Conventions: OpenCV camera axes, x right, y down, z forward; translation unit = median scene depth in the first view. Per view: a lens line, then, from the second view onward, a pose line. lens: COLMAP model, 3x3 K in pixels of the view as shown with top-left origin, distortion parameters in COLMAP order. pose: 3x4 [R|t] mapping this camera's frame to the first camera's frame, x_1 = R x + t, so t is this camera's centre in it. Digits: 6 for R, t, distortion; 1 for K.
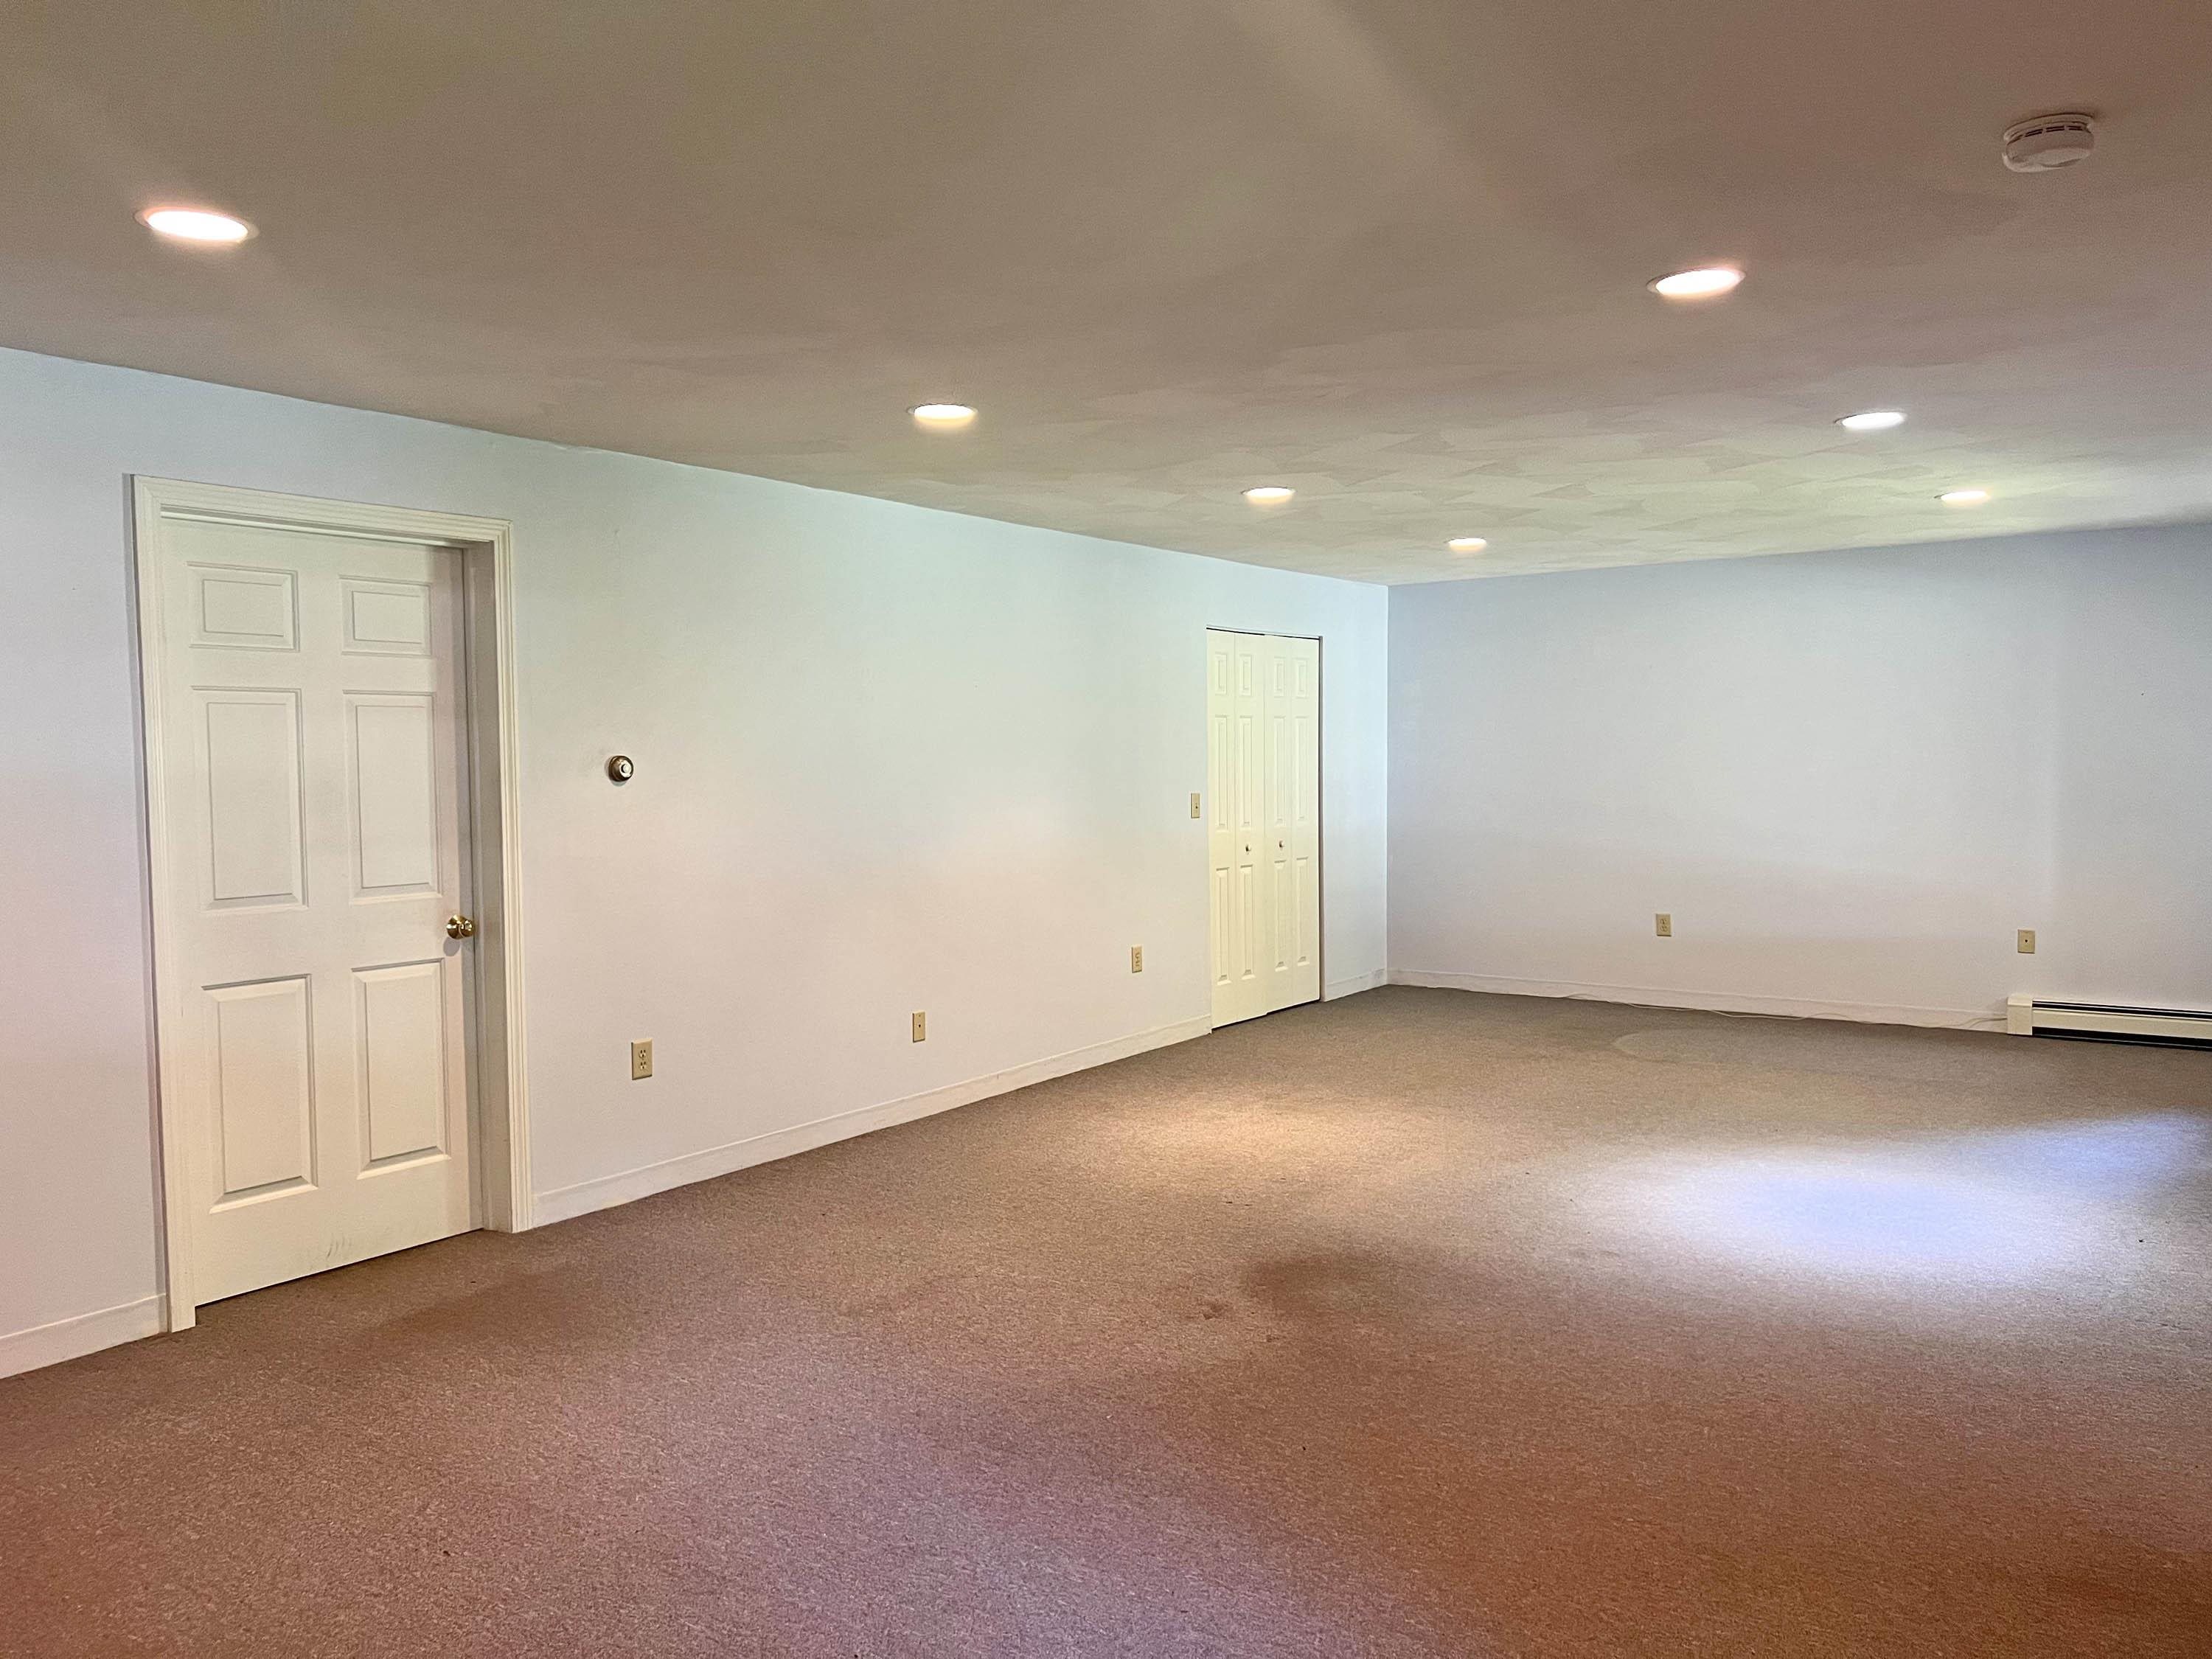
lens RADIAL K [[1672.5, 0, 1127.8], [0, 1672.5, 841.3], [0, 0, 1]] dist [0.048205, -0.083036]
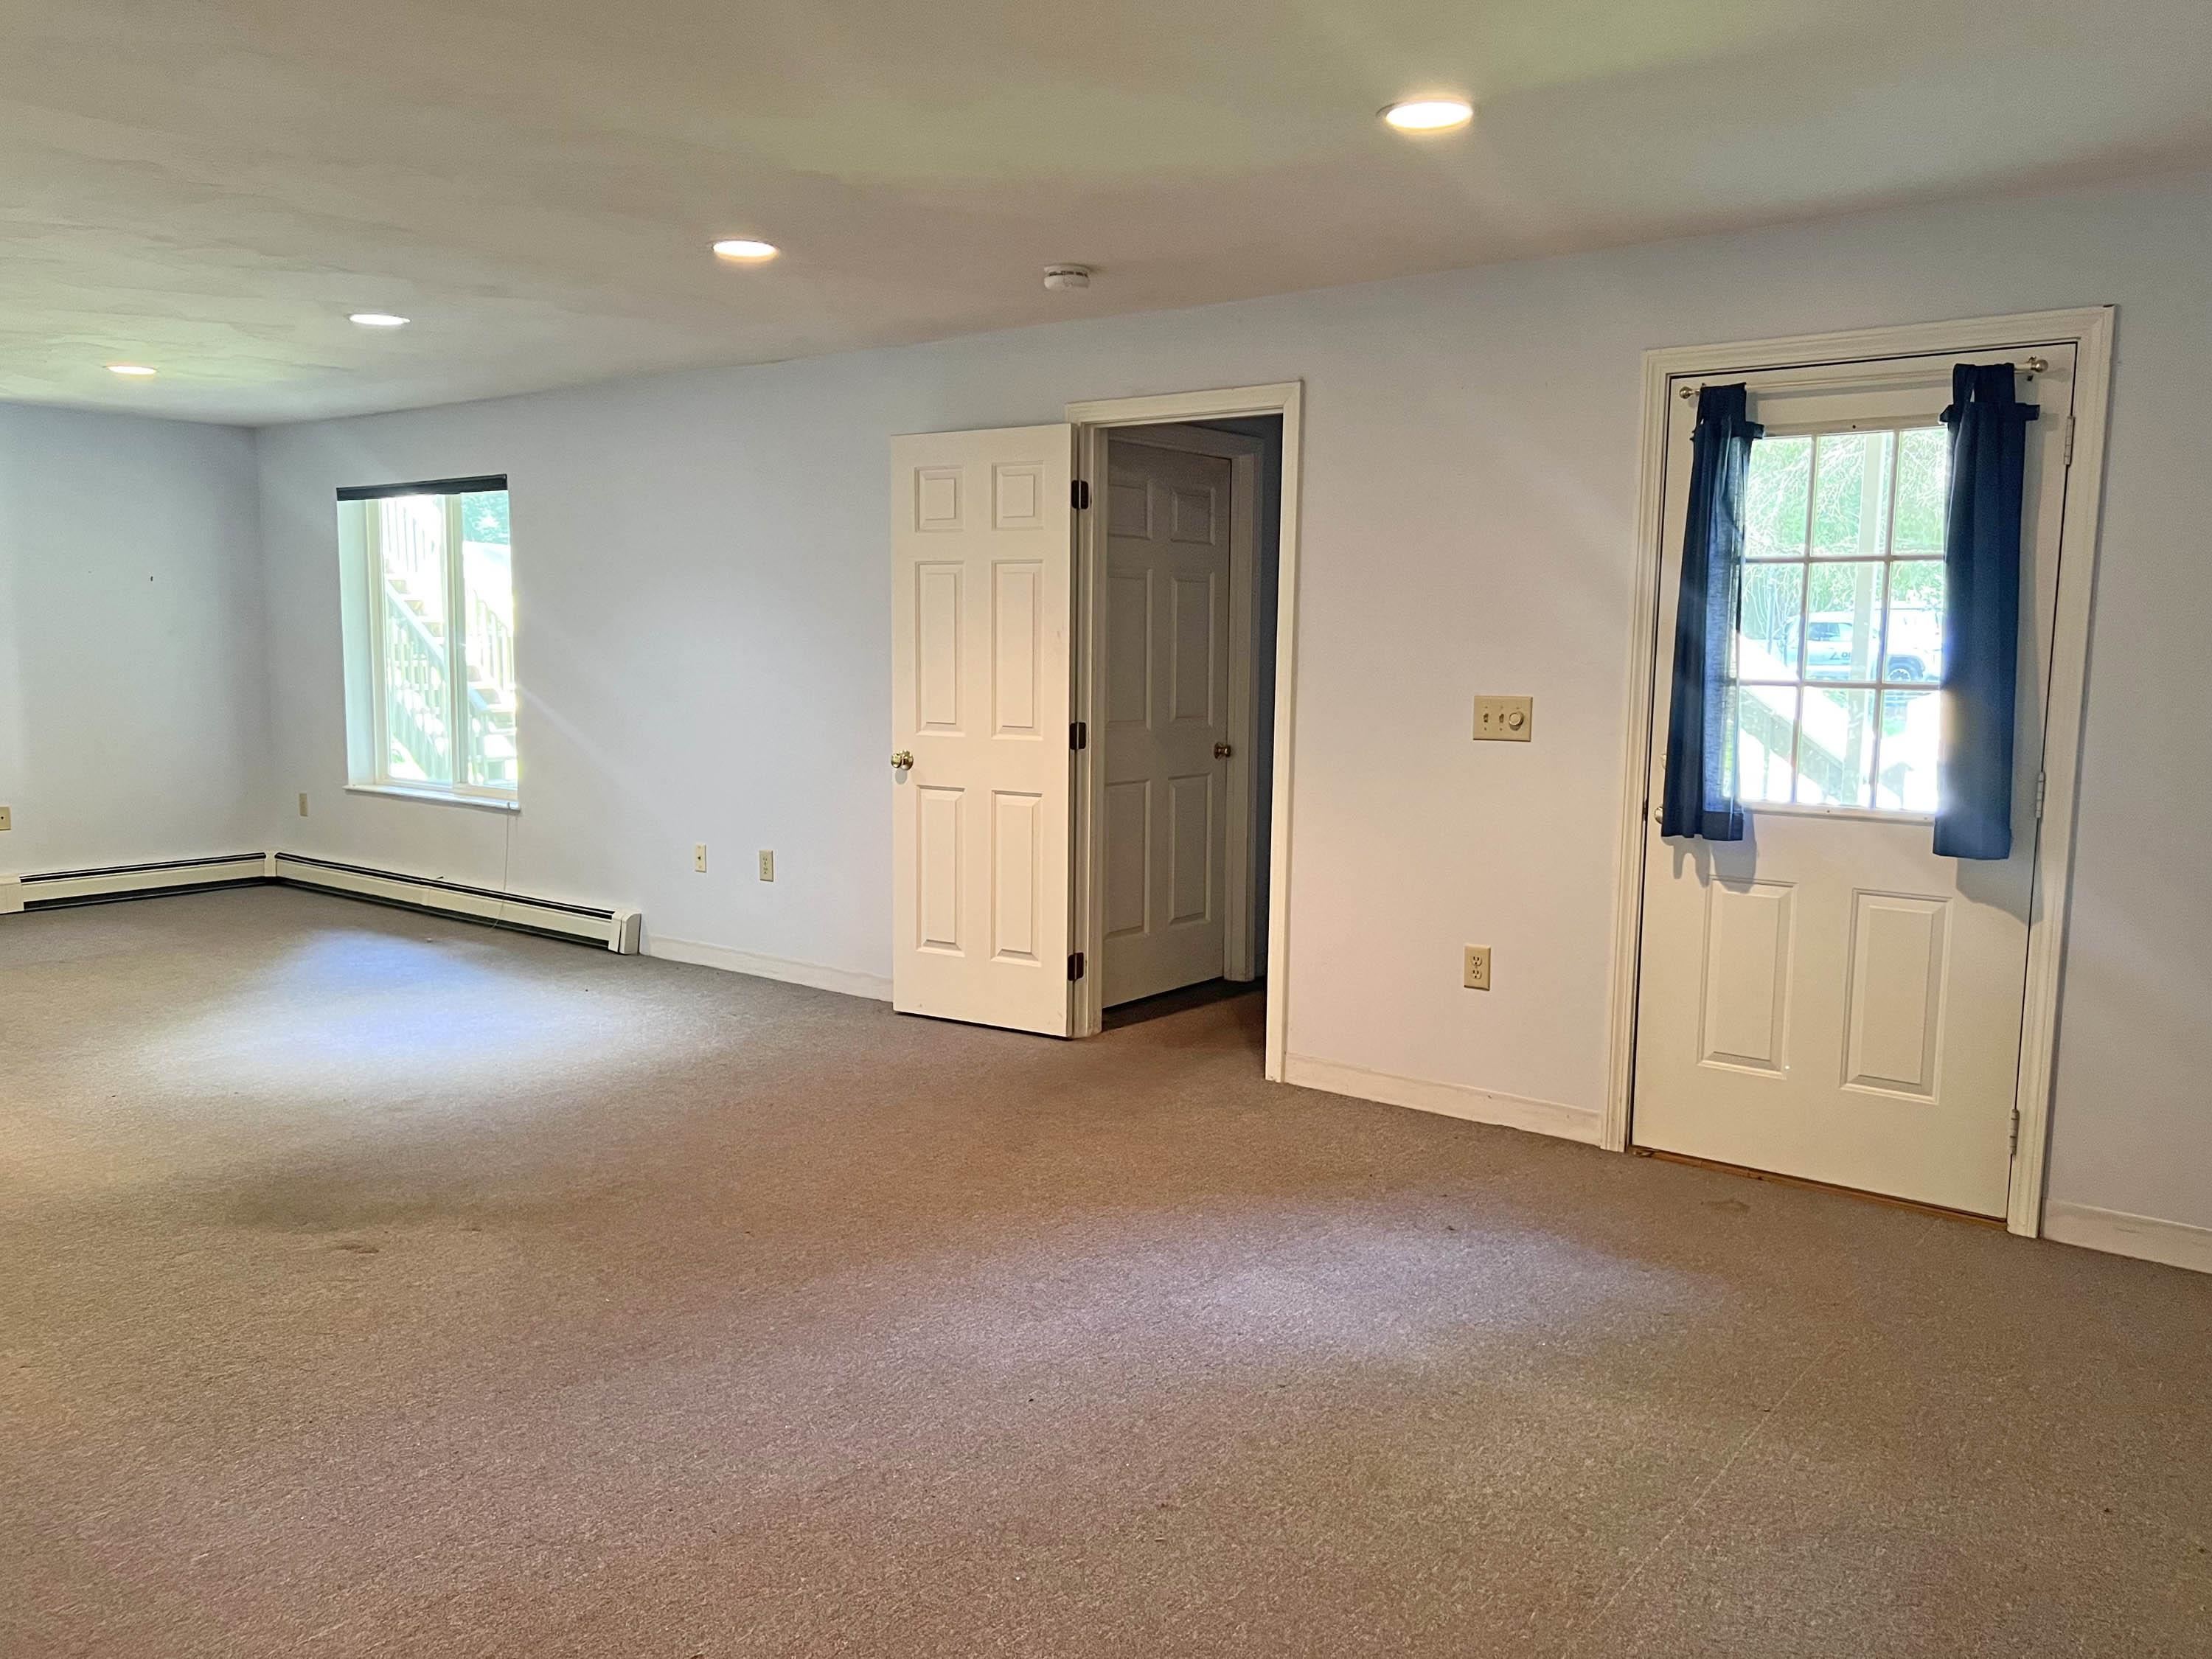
lens RADIAL K [[1672.5, 0, 1127.8], [0, 1672.5, 841.3], [0, 0, 1]] dist [0.048205, -0.083036]
pose [[0.065001, -0.118188, 0.990862, -0.743578], [0.048845, 0.992148, 0.115137, -0.016670], [-0.996689, 0.040915, 0.070264, 0.494150]]
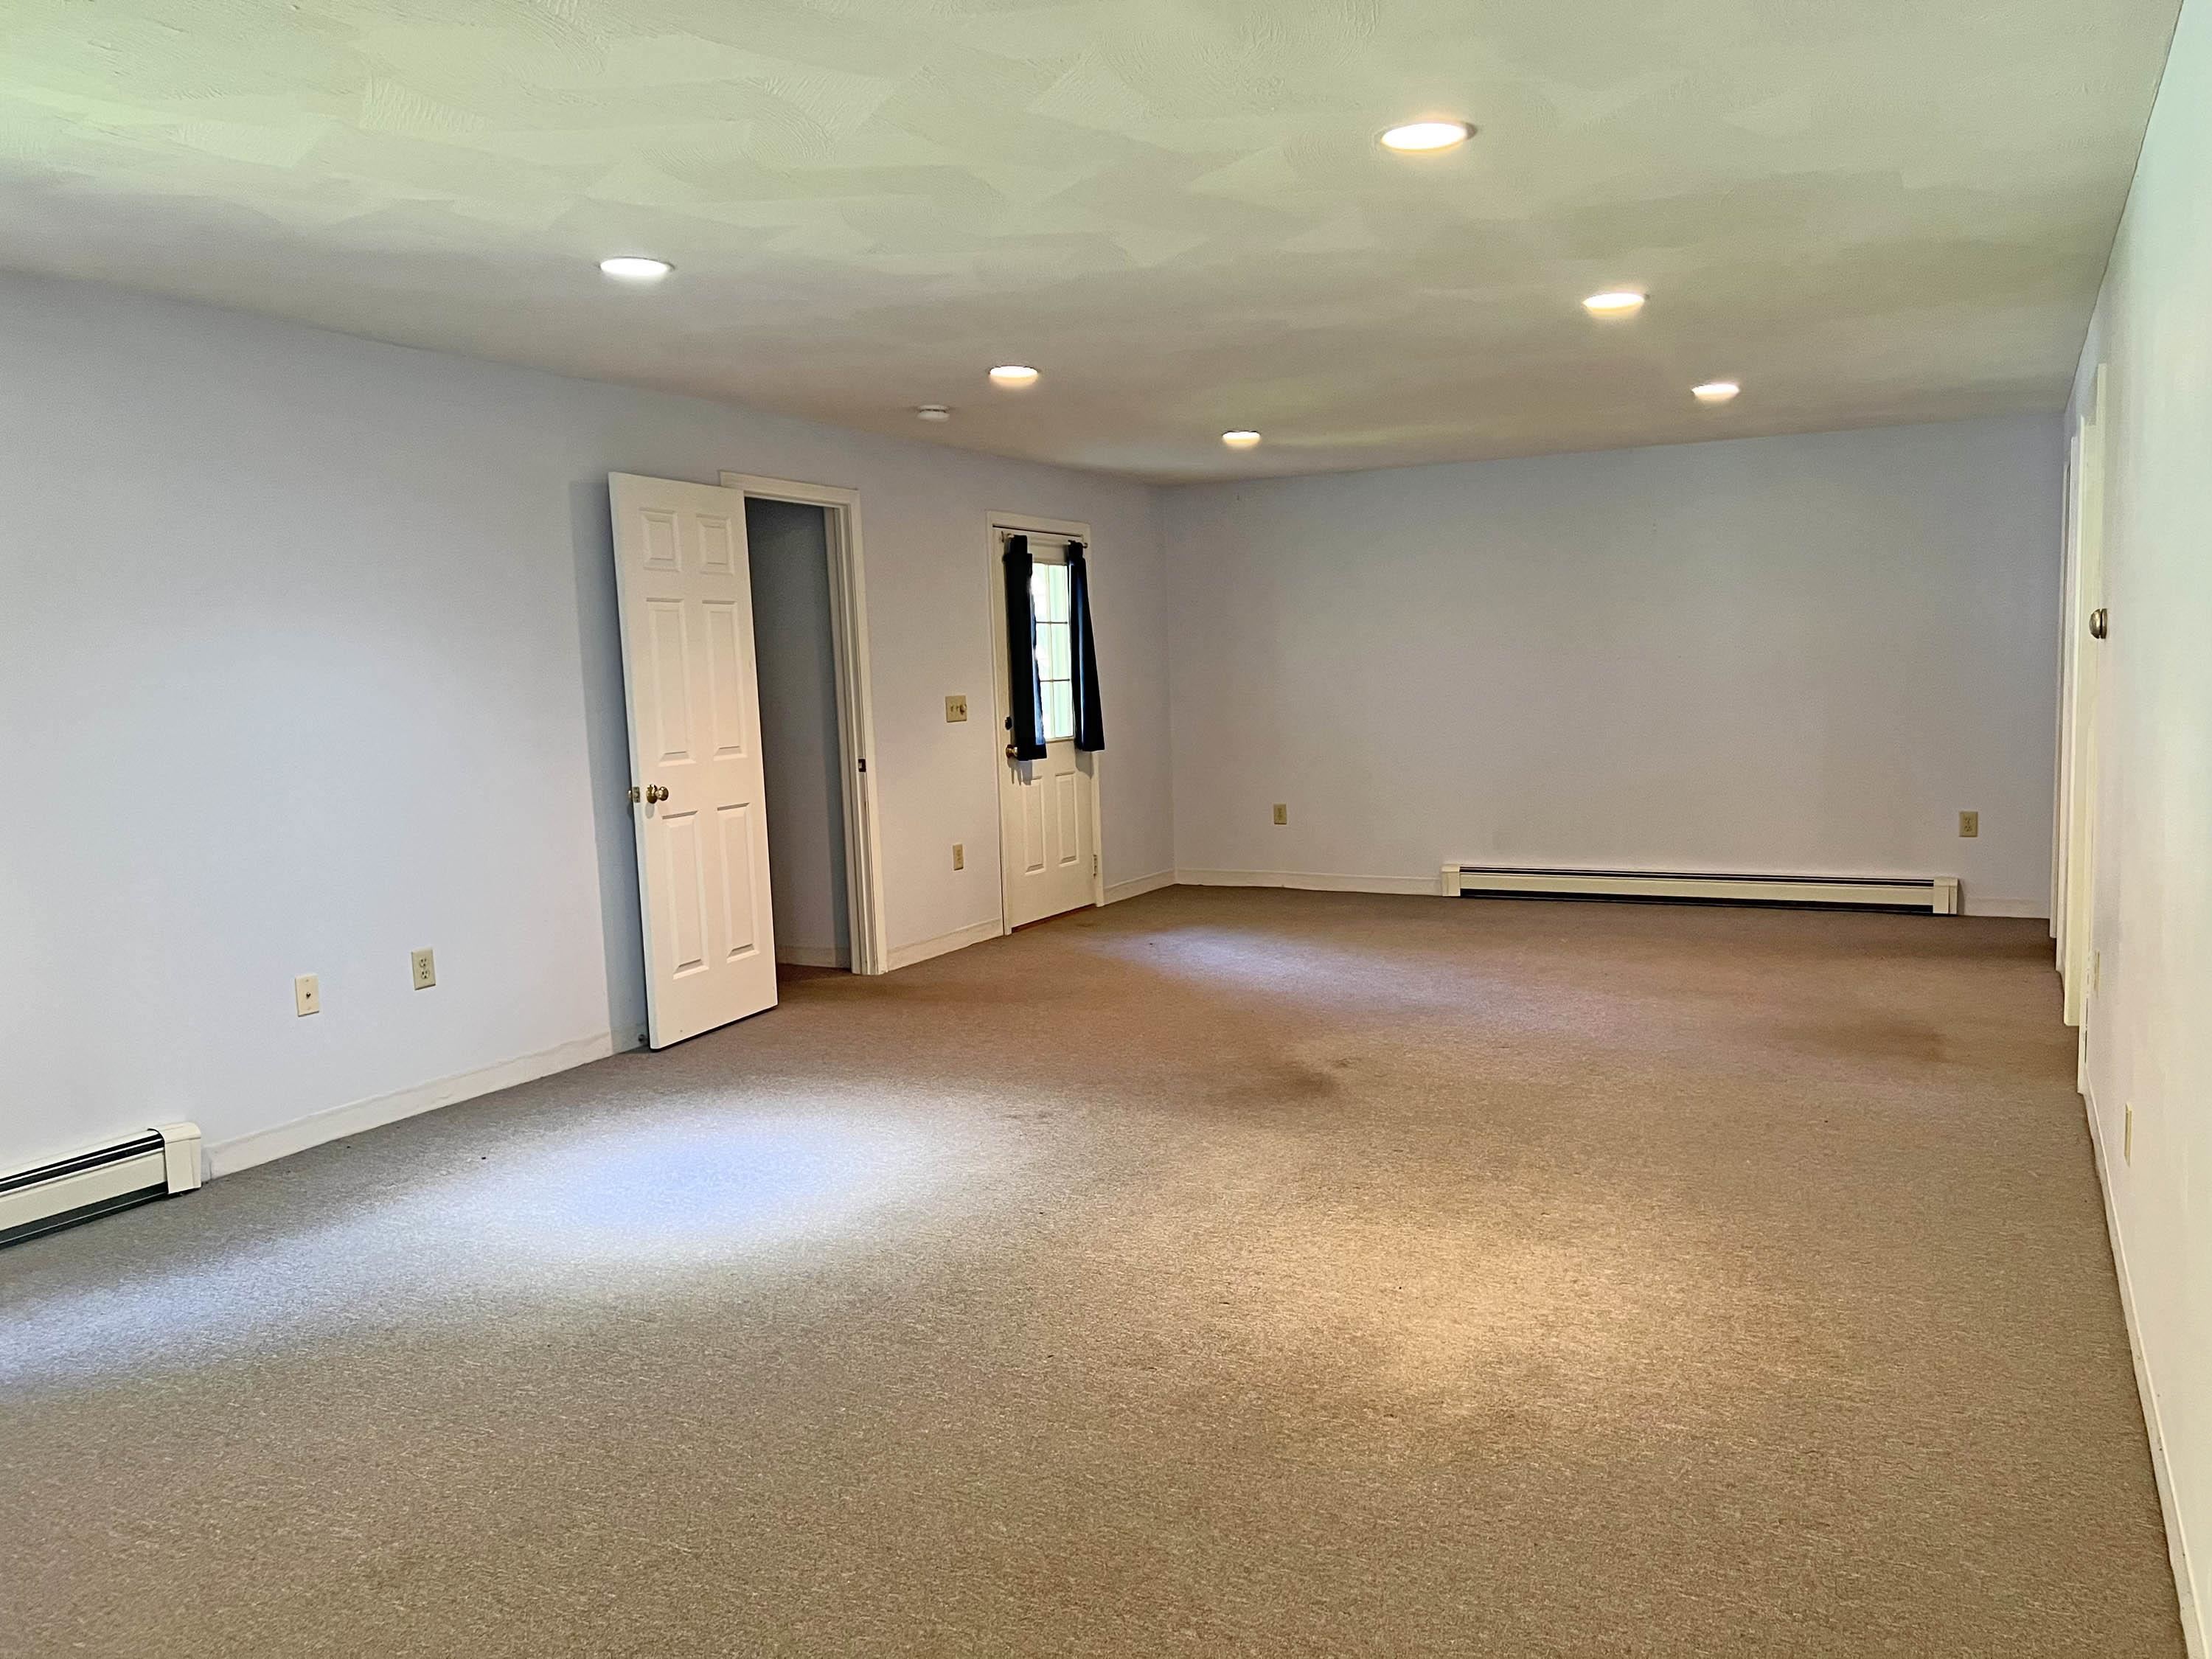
lens RADIAL K [[1606.8, 0, 1135.1], [0, 1606.8, 854.1], [0, 0, 1]] dist [0.028586, -0.037497]
pose [[-0.992271, 0.051916, -0.112711, 0.332175], [0.031829, 0.984371, 0.173208, -0.100526], [0.119941, 0.168282, -0.978415, 2.080555]]
